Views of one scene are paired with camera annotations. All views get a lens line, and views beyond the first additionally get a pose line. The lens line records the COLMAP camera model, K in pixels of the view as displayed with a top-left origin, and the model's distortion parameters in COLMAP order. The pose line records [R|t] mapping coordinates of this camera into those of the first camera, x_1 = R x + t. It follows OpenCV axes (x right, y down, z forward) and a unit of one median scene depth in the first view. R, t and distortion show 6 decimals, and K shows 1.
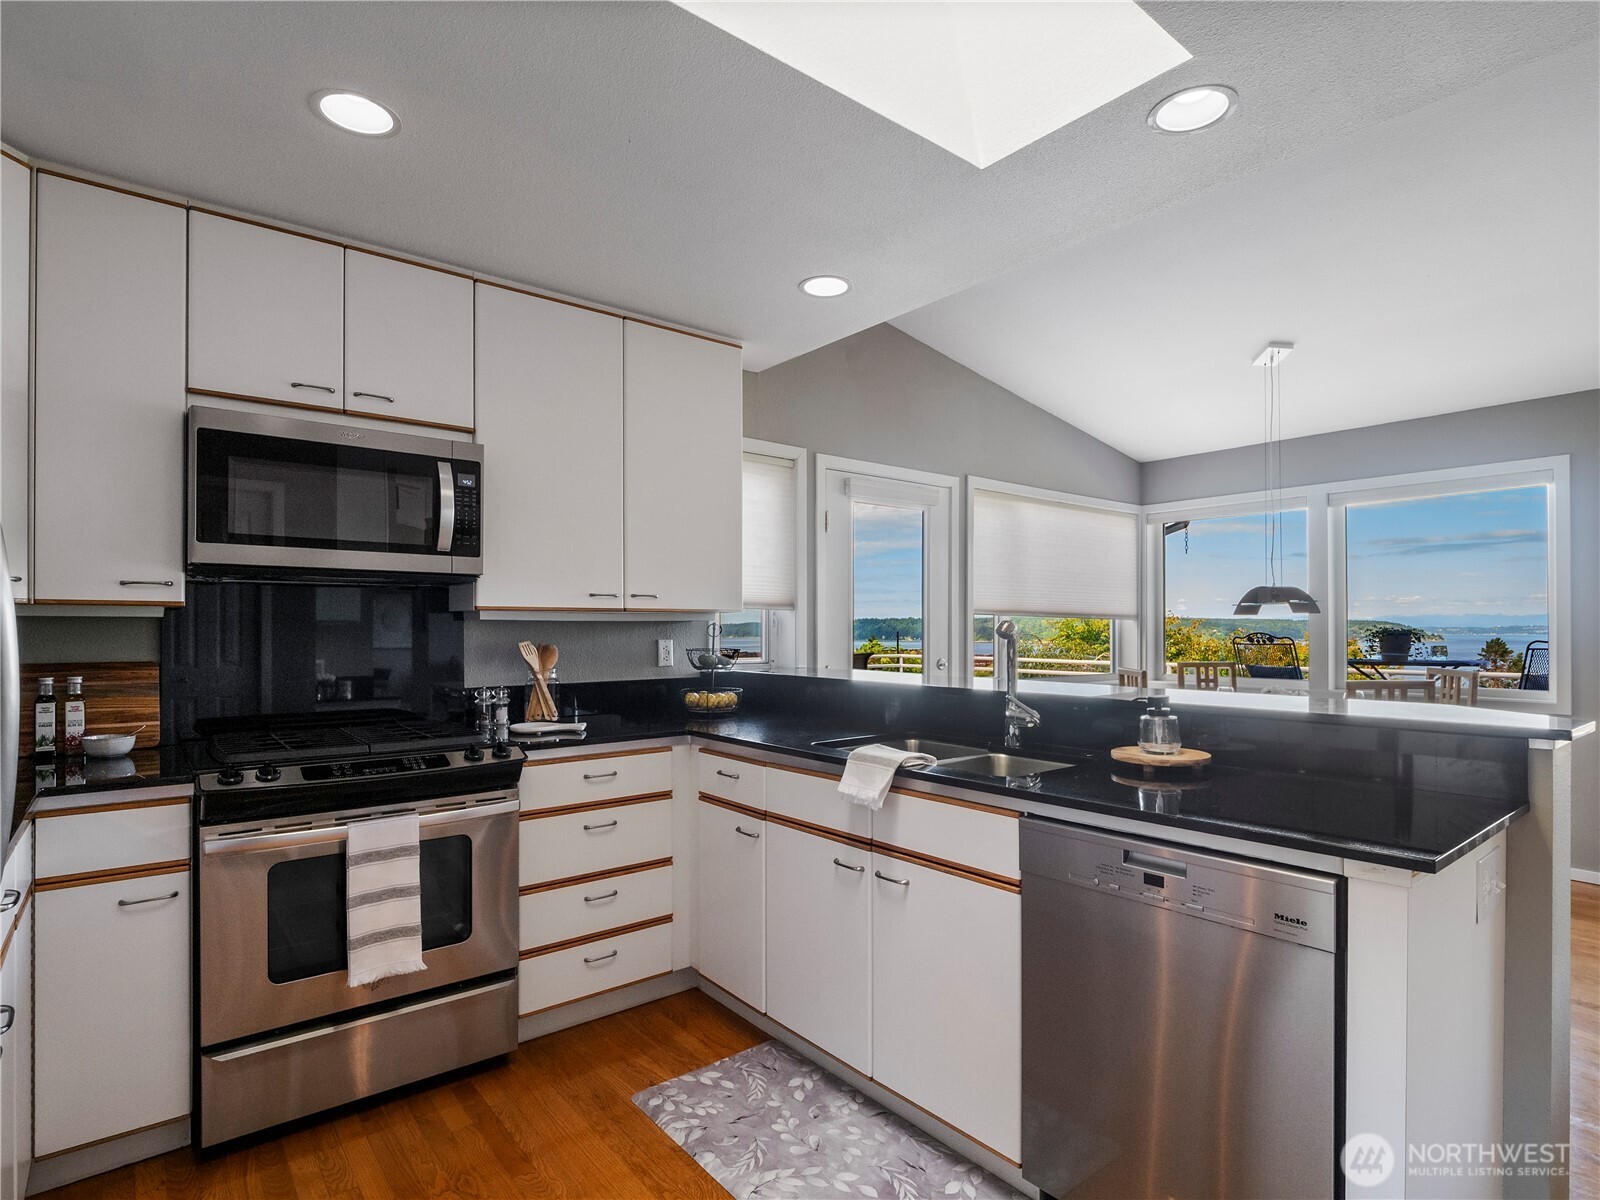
lens RADIAL K [[841.2, 0, 799.8], [0, 841.2, 617.4], [0, 0, 1]] dist [0.003000, -0.000163]
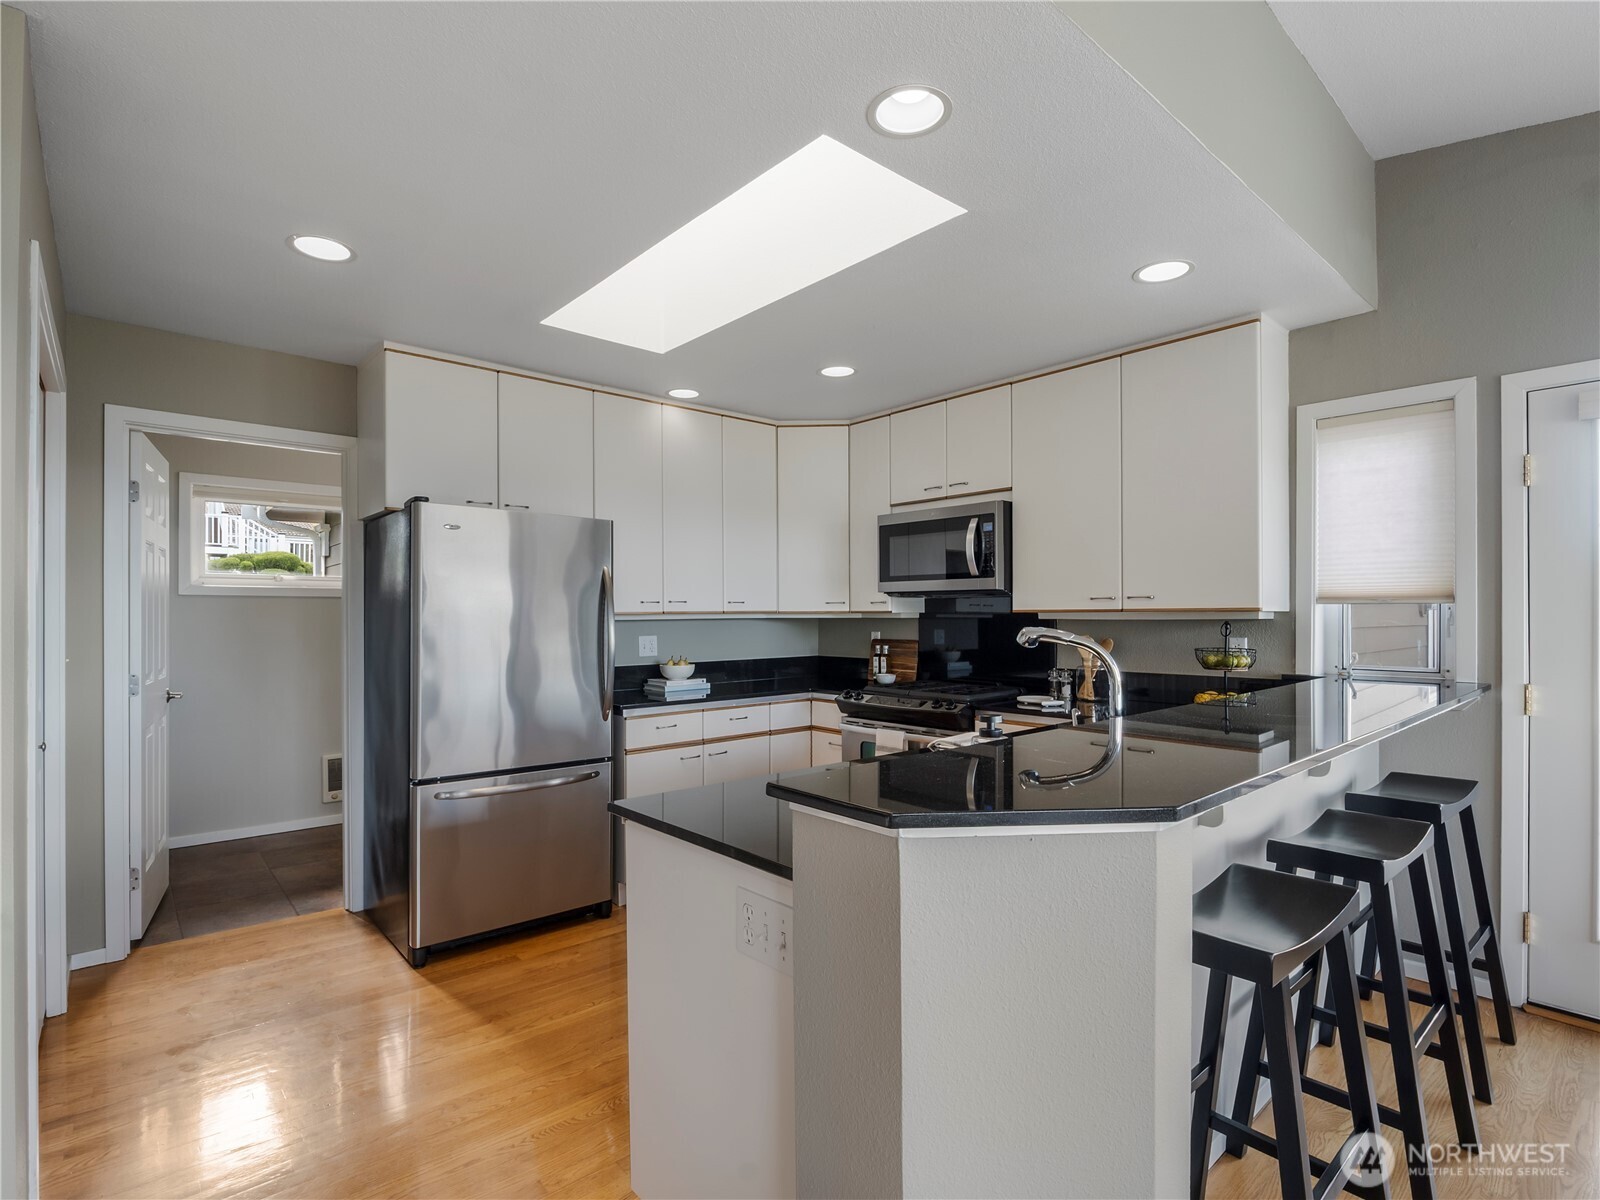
lens RADIAL K [[780.4, 0, 799.4], [0, 780.4, 608.5], [0, 0, 1]] dist [-0.008669, 0.002210]
pose [[0.036060, -0.009970, -0.999300, 0.862925], [0.011270, 0.999891, -0.009569, -0.006502], [0.999286, -0.010917, 0.036168, 0.542235]]
